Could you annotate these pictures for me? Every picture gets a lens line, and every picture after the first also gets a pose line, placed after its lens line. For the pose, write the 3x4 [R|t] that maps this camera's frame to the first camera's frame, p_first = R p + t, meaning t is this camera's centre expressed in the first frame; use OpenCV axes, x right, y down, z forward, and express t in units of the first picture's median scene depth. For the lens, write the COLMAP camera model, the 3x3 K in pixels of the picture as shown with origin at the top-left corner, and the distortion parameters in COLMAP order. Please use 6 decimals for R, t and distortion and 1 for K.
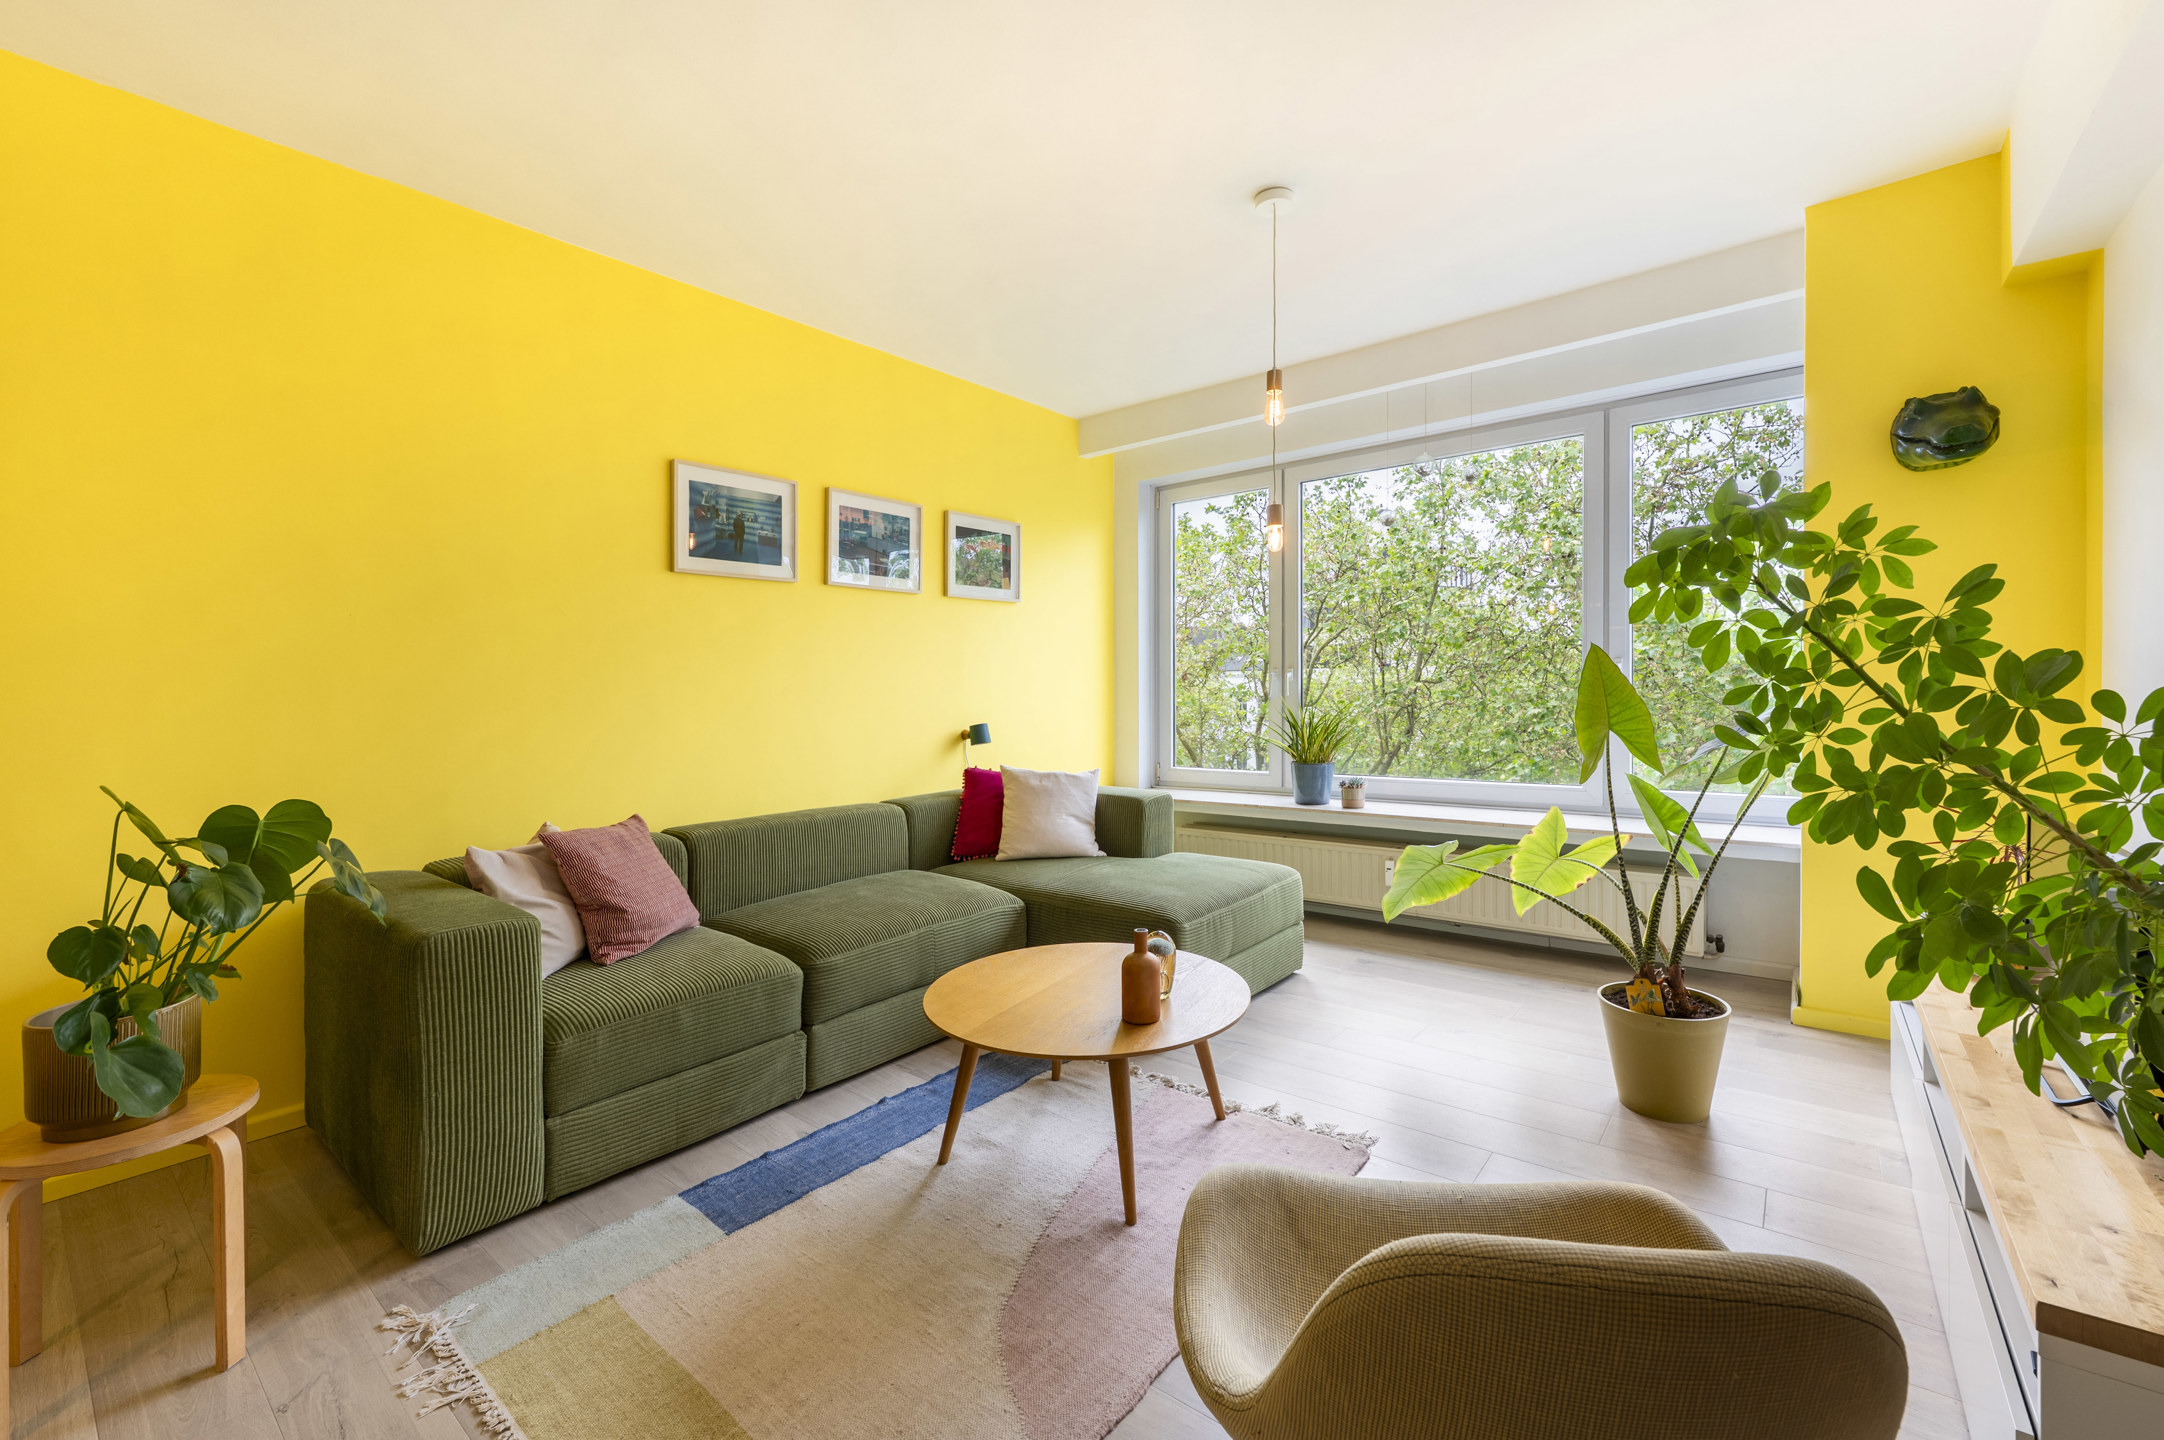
lens RADIAL K [[906.3, 0, 1068.4], [0, 906.3, 672.5], [0, 0, 1]] dist [0.000961, 0.000191]
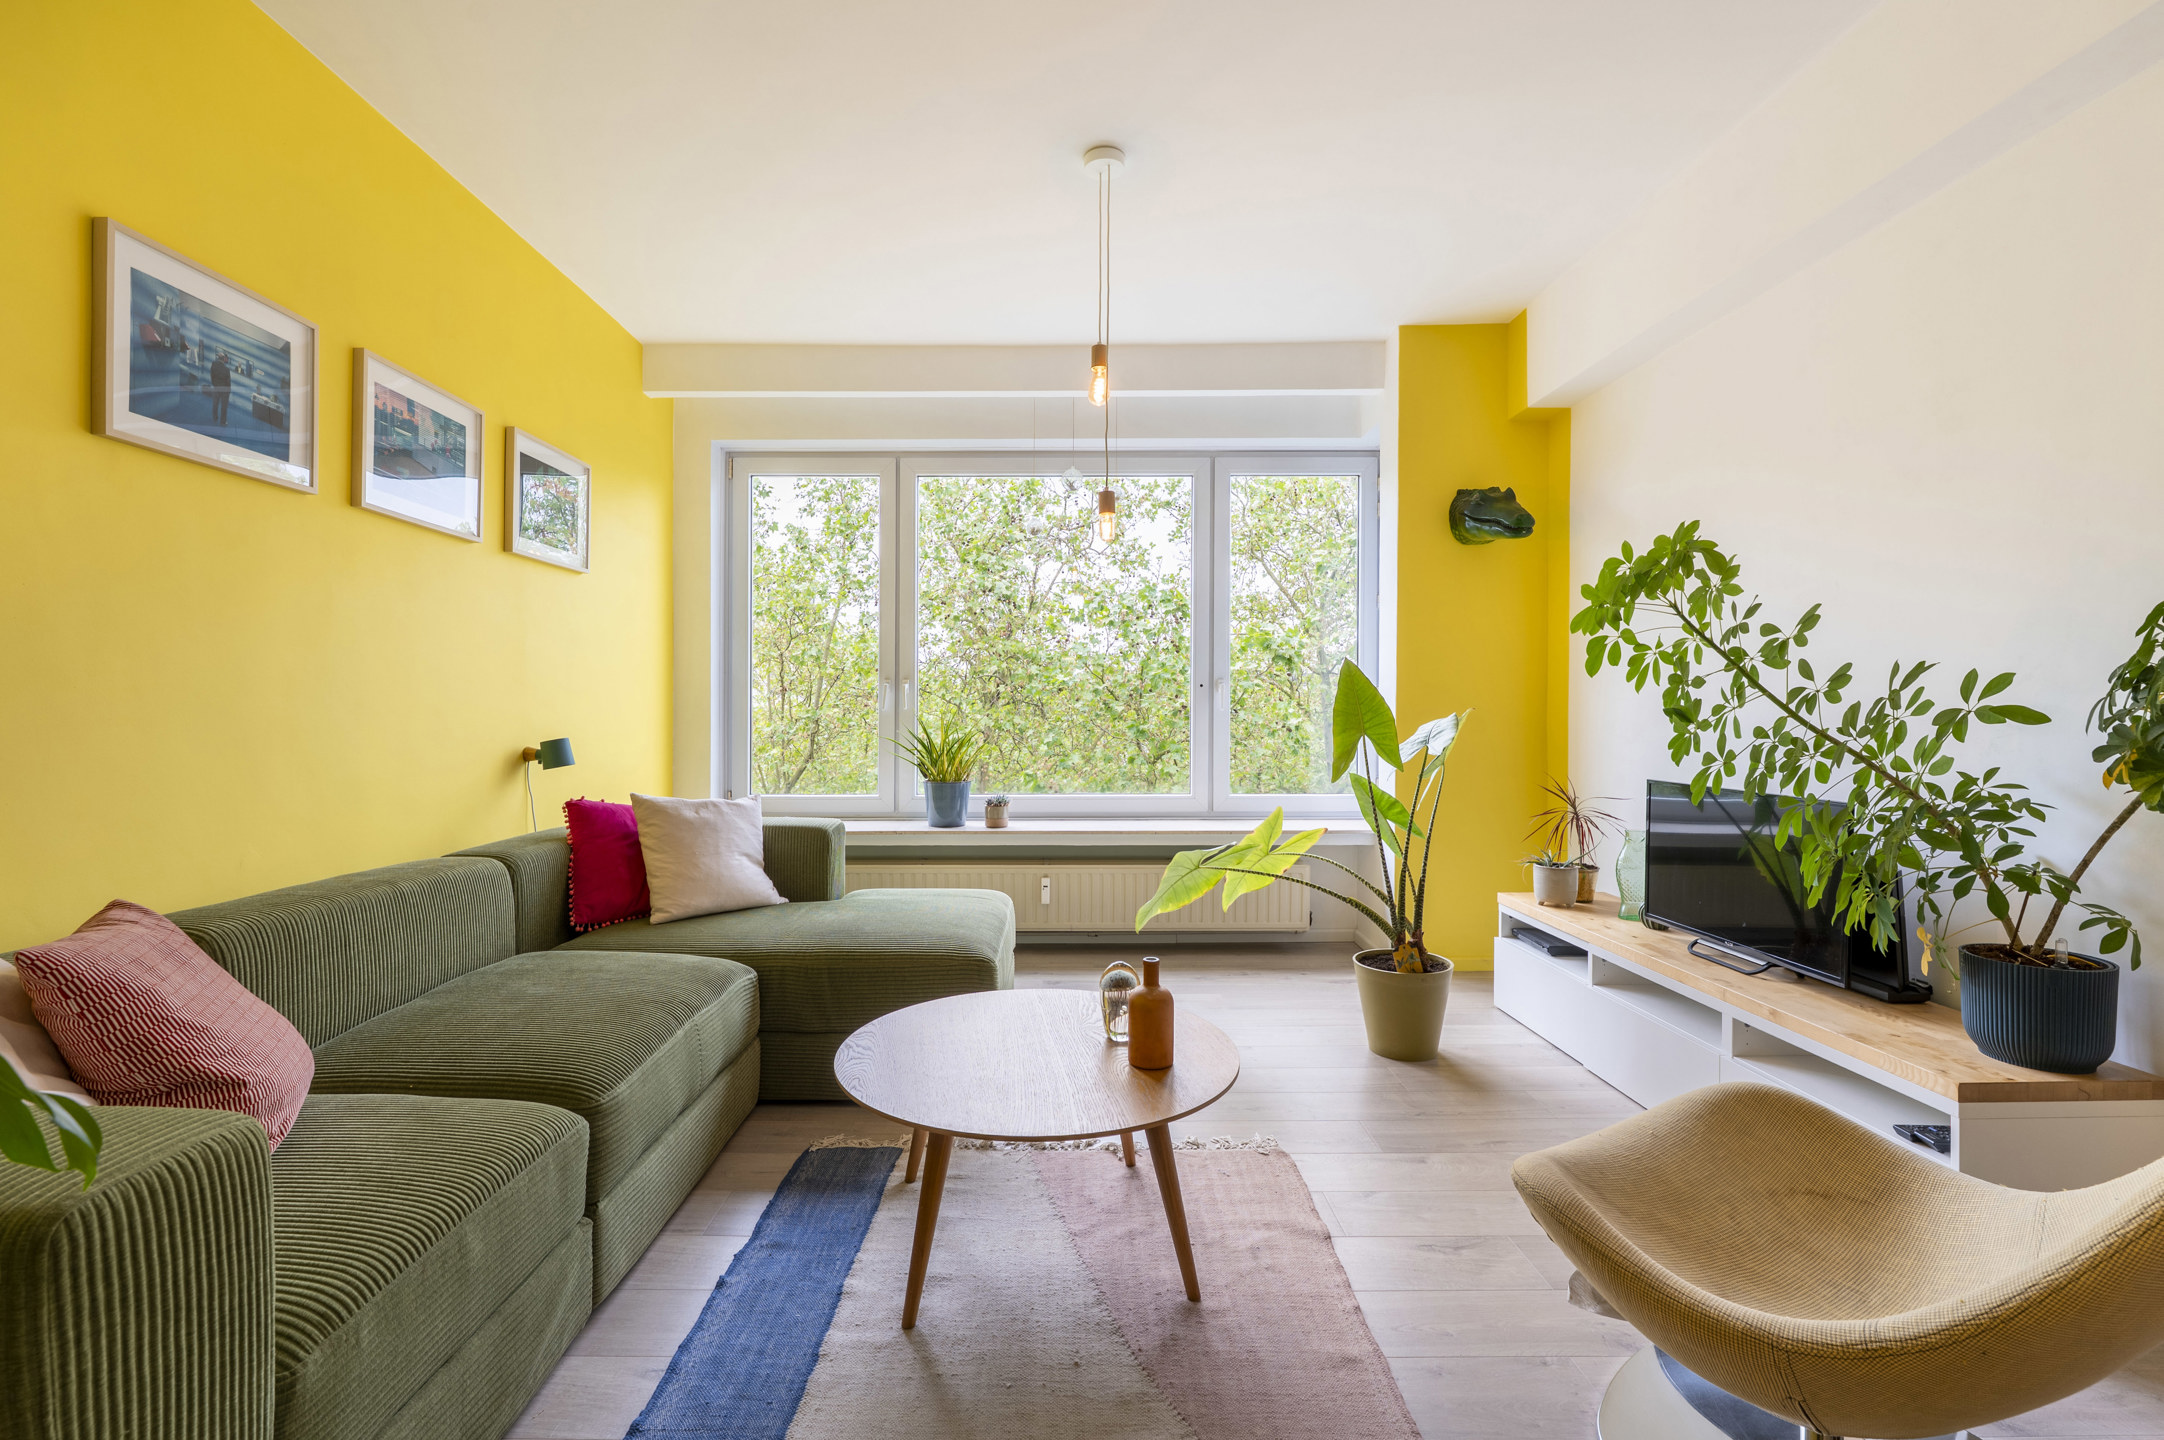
lens RADIAL K [[973.5, 0, 1057.3], [0, 973.5, 703.1], [0, 0, 1]] dist [0.001683, 0.000734]
pose [[0.771801, 0.025357, 0.635359, -0.335856], [-0.025579, 0.999634, -0.008823, 0.030980], [-0.635350, -0.009442, 0.772167, 0.202605]]
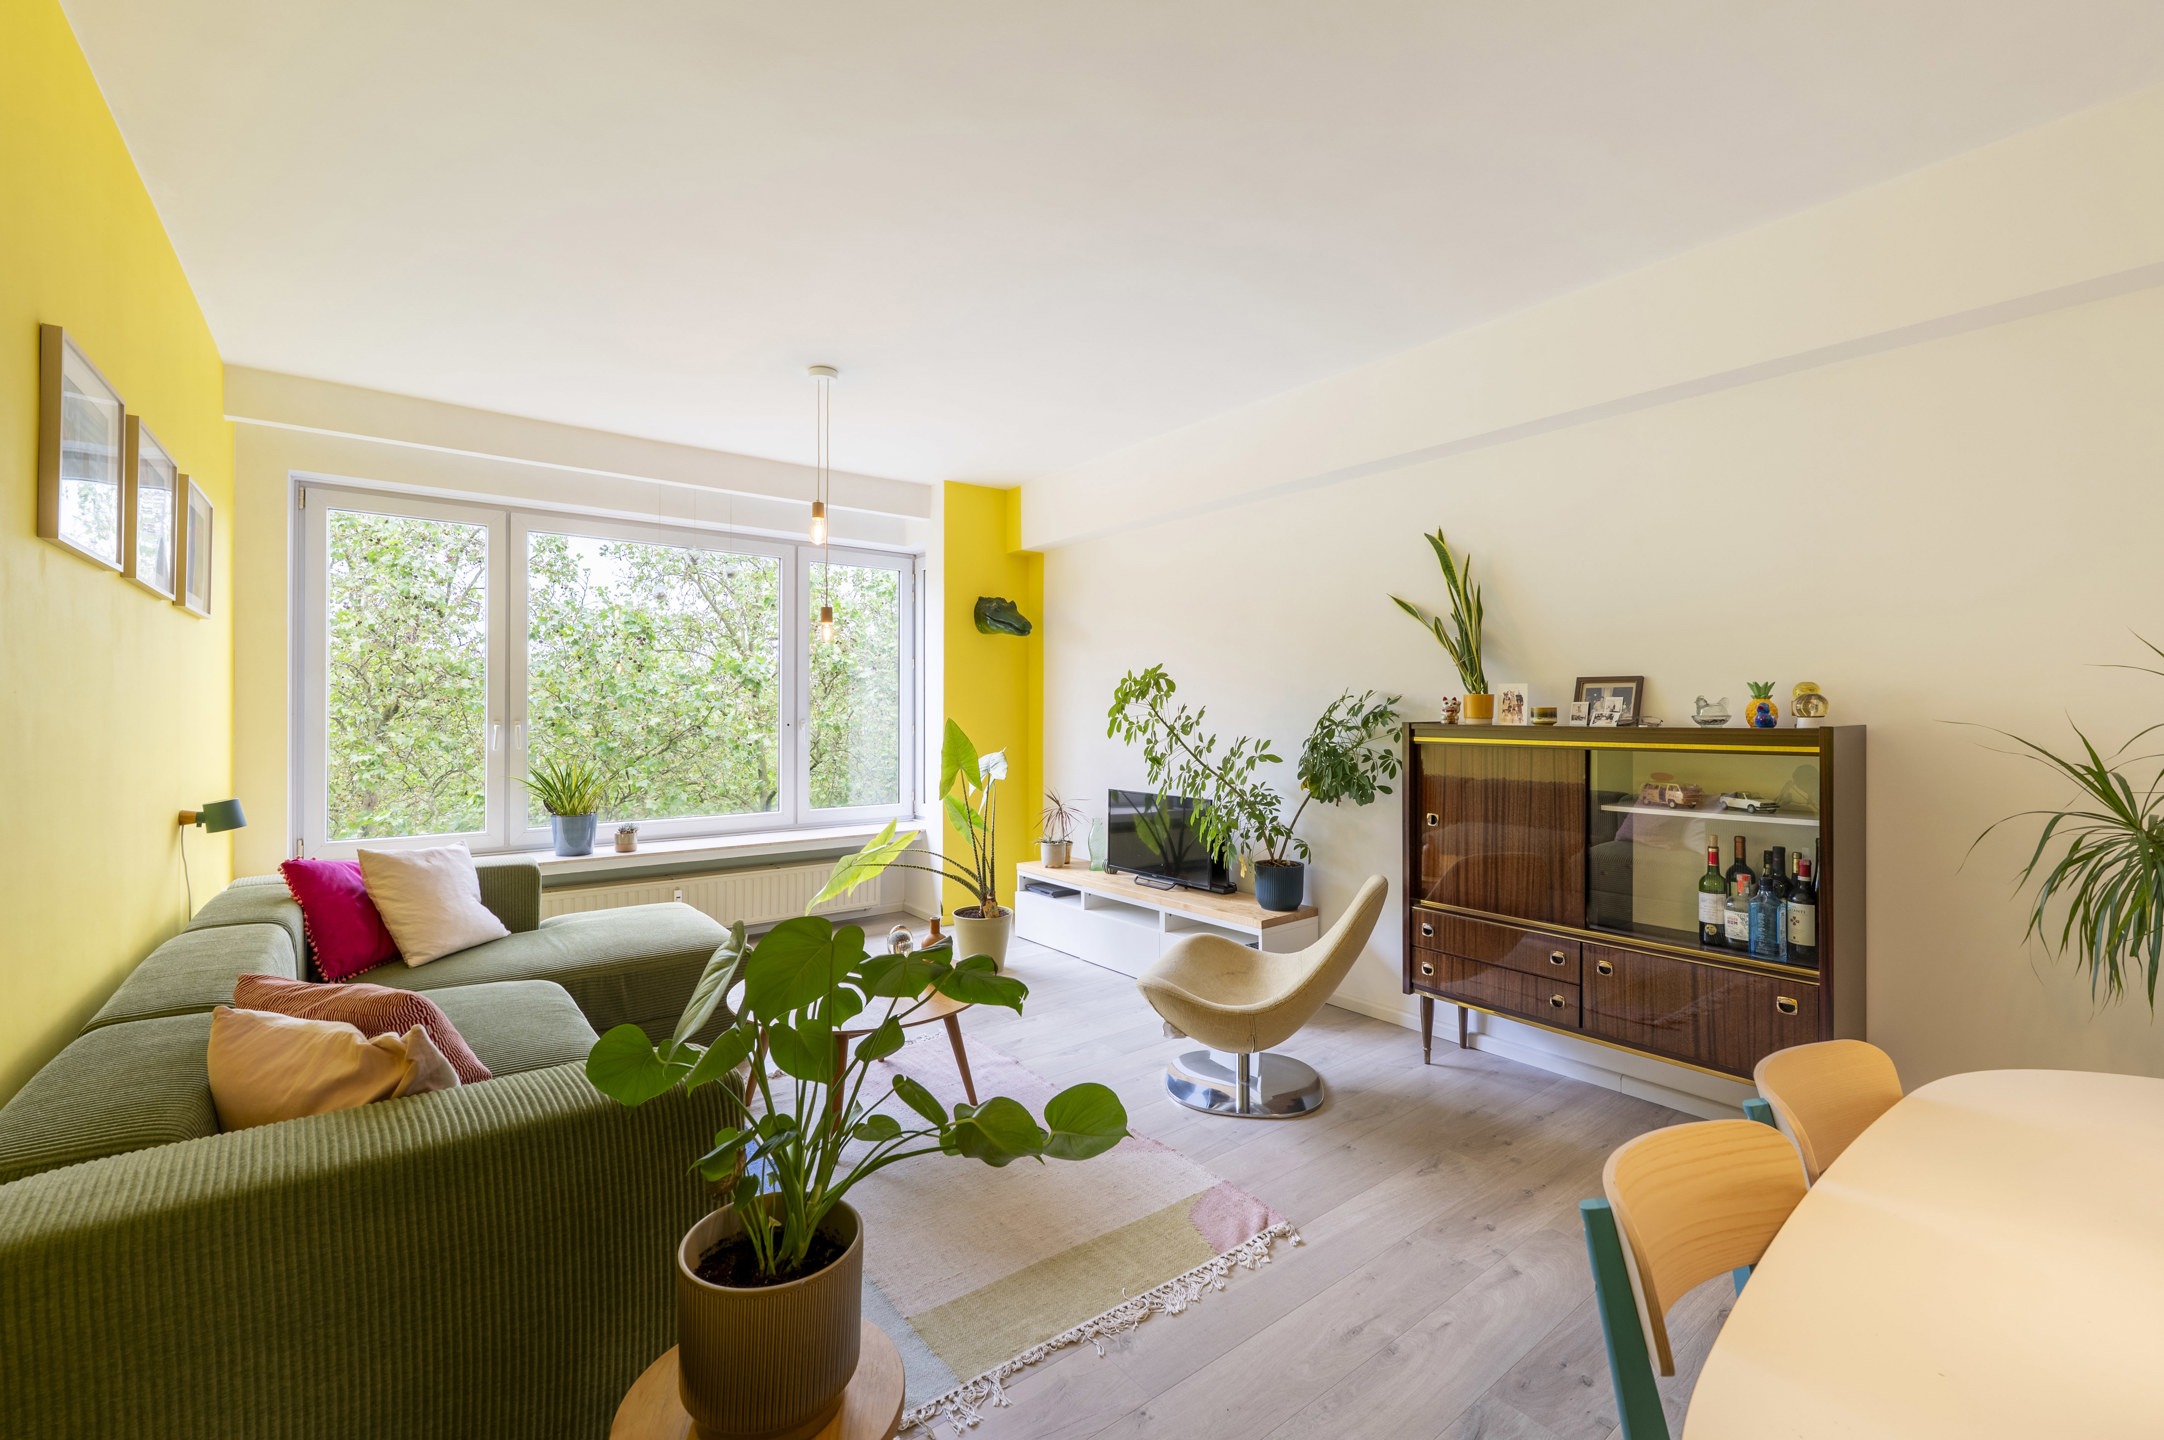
lens RADIAL K [[906.3, 0, 1068.4], [0, 906.3, 672.5], [0, 0, 1]] dist [0.000961, 0.000191]
pose [[0.223776, 0.064682, 0.972492, -0.752370], [-0.021007, 0.997884, -0.061537, -0.012148], [-0.974414, -0.006659, 0.224662, 0.273508]]
